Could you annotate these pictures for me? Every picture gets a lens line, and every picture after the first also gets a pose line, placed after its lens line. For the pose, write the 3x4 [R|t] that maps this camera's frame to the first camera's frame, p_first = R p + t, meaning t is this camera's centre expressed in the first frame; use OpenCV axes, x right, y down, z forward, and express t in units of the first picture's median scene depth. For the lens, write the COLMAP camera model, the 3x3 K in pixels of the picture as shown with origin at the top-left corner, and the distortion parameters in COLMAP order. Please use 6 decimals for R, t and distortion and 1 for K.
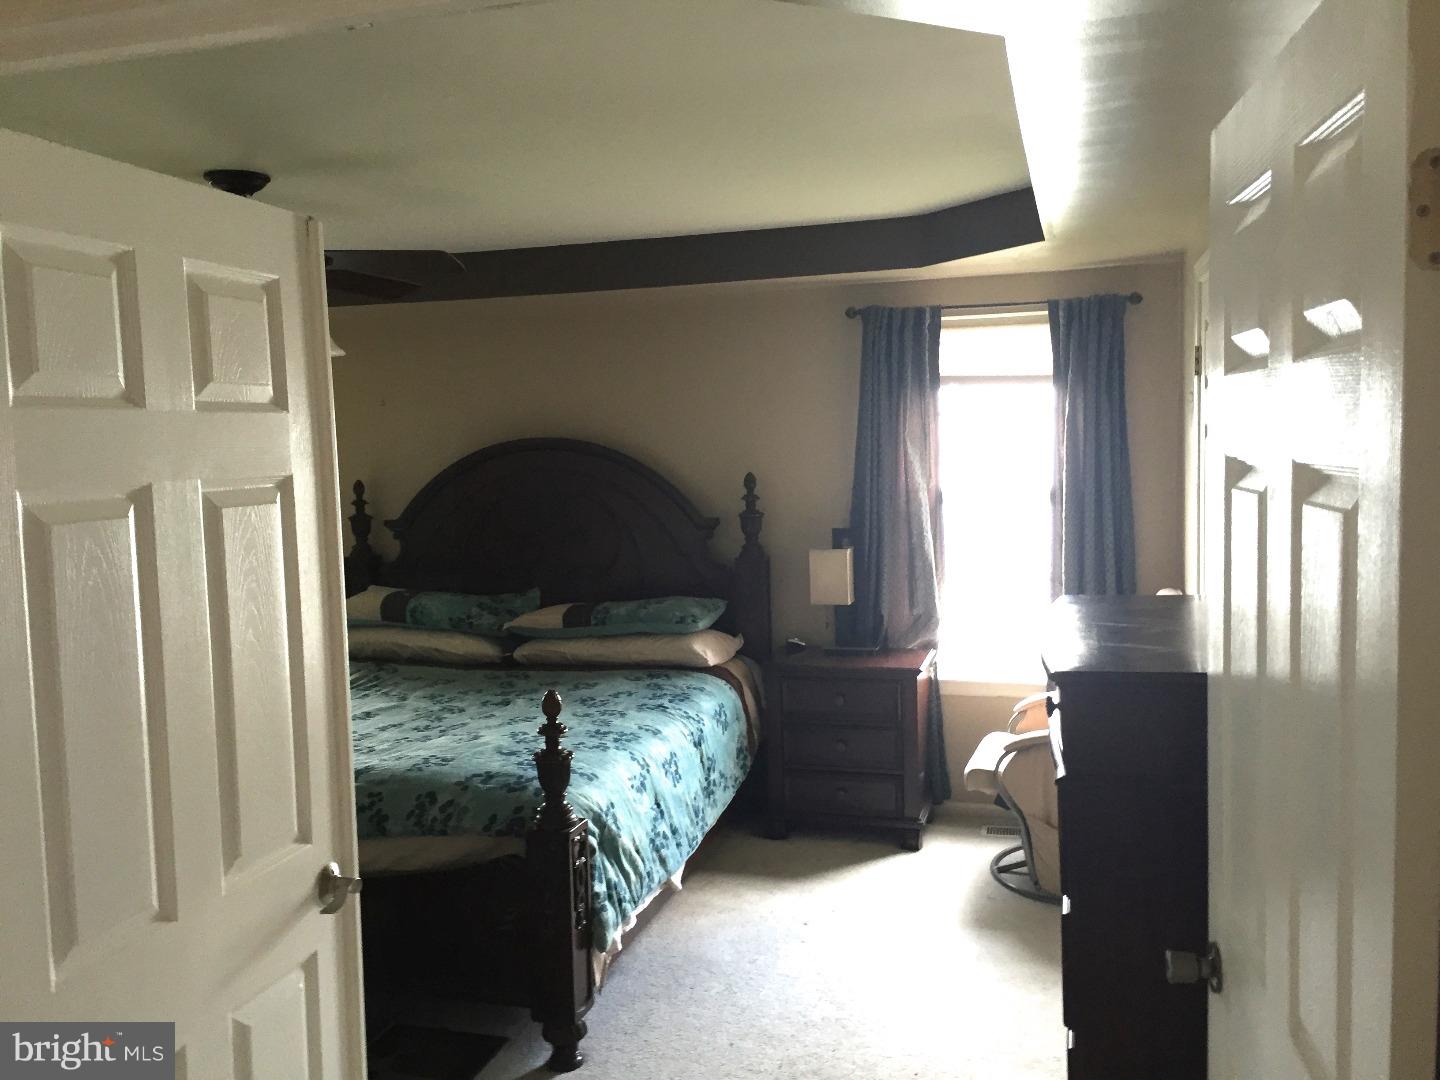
lens RADIAL K [[1228.8, 0, 720.0], [0, 1228.8, 540.0], [0, 0, 1]] dist [0.101479, -0.134885]
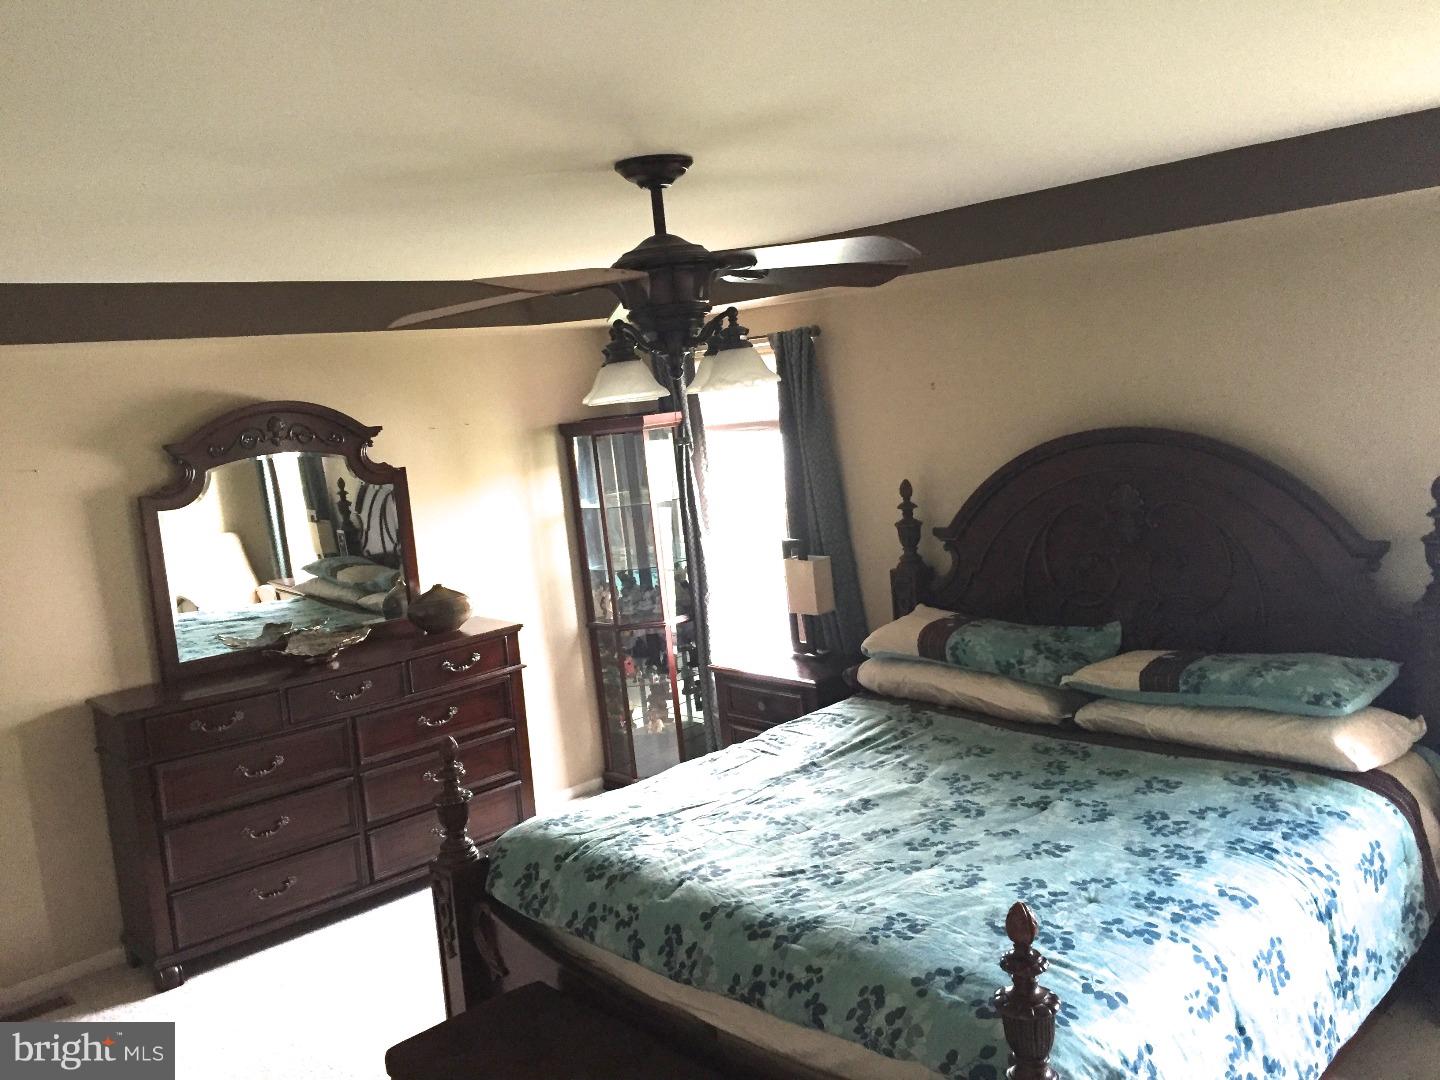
lens RADIAL K [[1228.8, 0, 720.0], [0, 1228.8, 540.0], [0, 0, 1]] dist [0.101479, -0.134885]
pose [[0.858796, 0.018120, -0.511997, 0.042321], [0.016686, 0.997855, 0.063305, -0.081379], [0.512046, -0.062909, 0.856651, 0.268126]]
